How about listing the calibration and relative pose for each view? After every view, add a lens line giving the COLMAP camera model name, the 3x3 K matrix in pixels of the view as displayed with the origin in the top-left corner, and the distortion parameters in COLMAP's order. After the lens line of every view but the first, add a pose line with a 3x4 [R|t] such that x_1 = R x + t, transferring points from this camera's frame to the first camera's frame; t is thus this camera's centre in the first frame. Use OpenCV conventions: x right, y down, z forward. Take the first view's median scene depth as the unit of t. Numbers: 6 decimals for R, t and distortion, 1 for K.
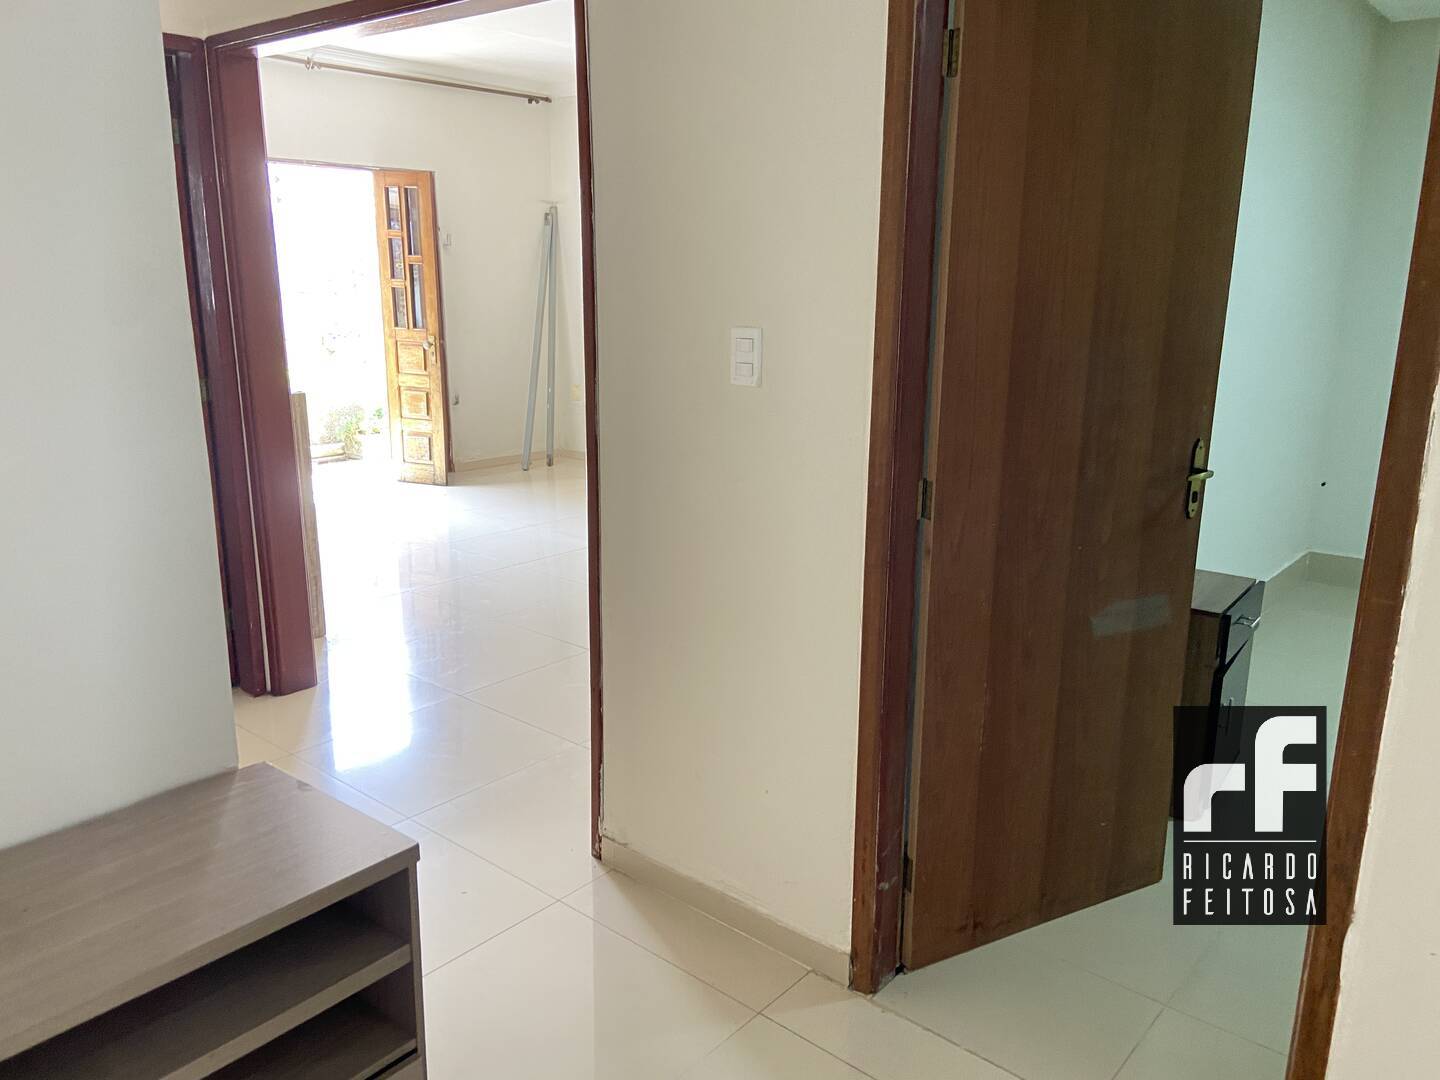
lens RADIAL K [[1106.4, 0, 727.3], [0, 1106.4, 548.1], [0, 0, 1]] dist [0.061592, -0.054580]
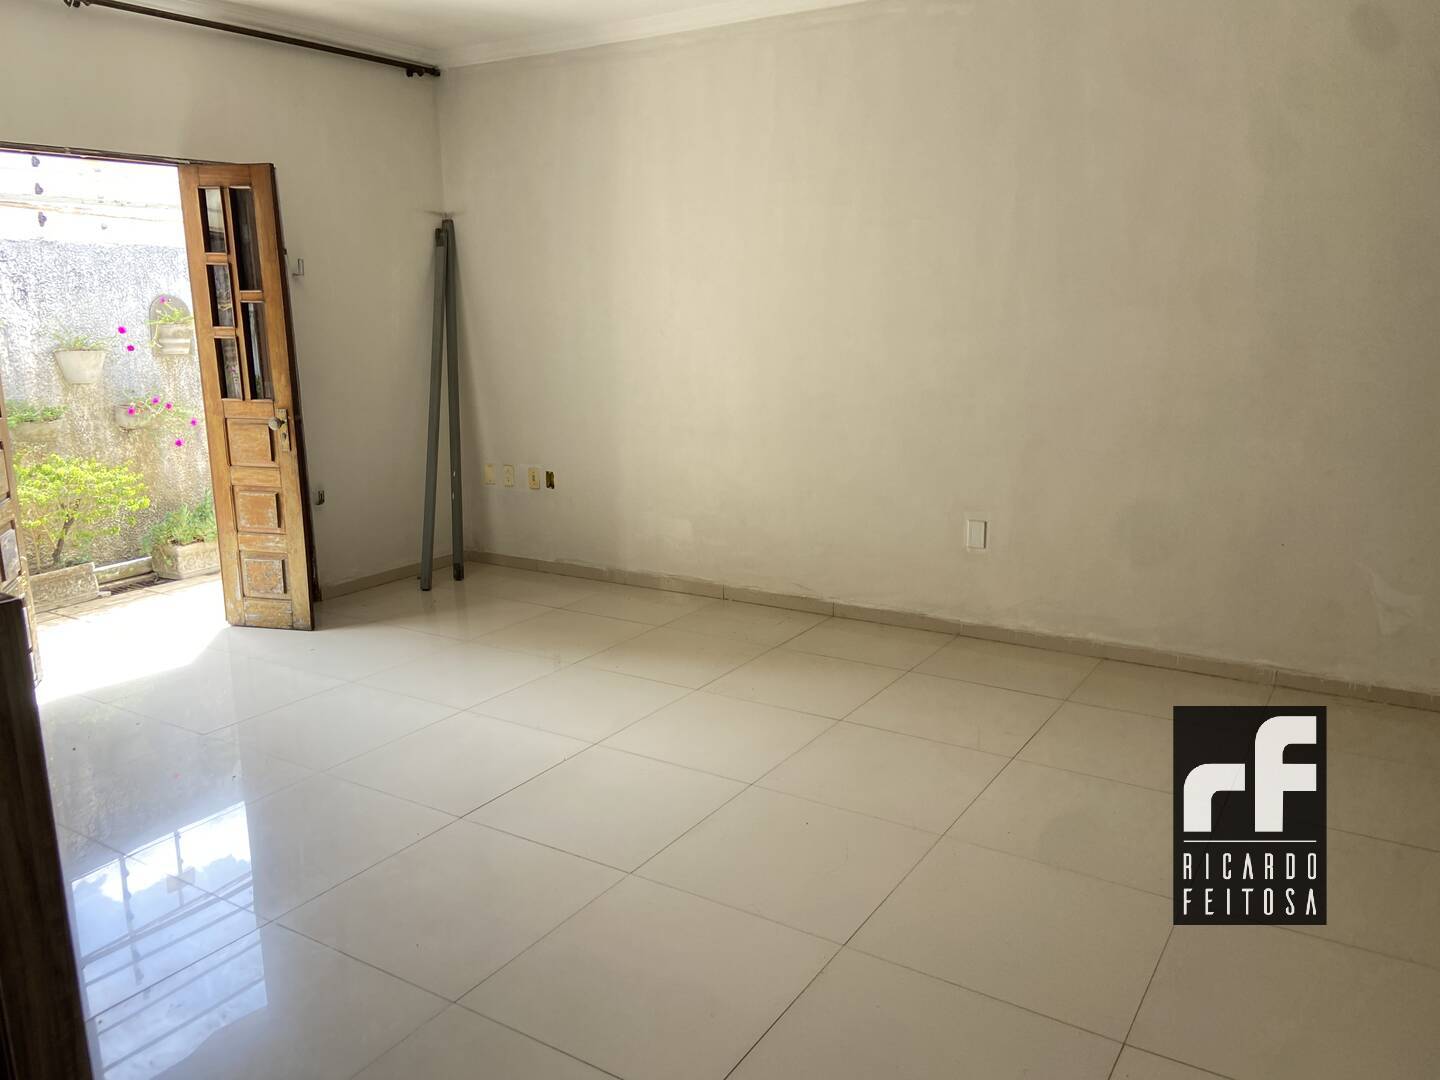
lens RADIAL K [[1106.4, 0, 725.4], [0, 1106.4, 527.7], [0, 0, 1]] dist [0.061592, -0.054580]
pose [[0.990144, -0.049170, 0.131137, -0.091987], [0.054648, 0.997763, -0.038508, -0.078364], [-0.128950, 0.045295, 0.990616, 0.302037]]
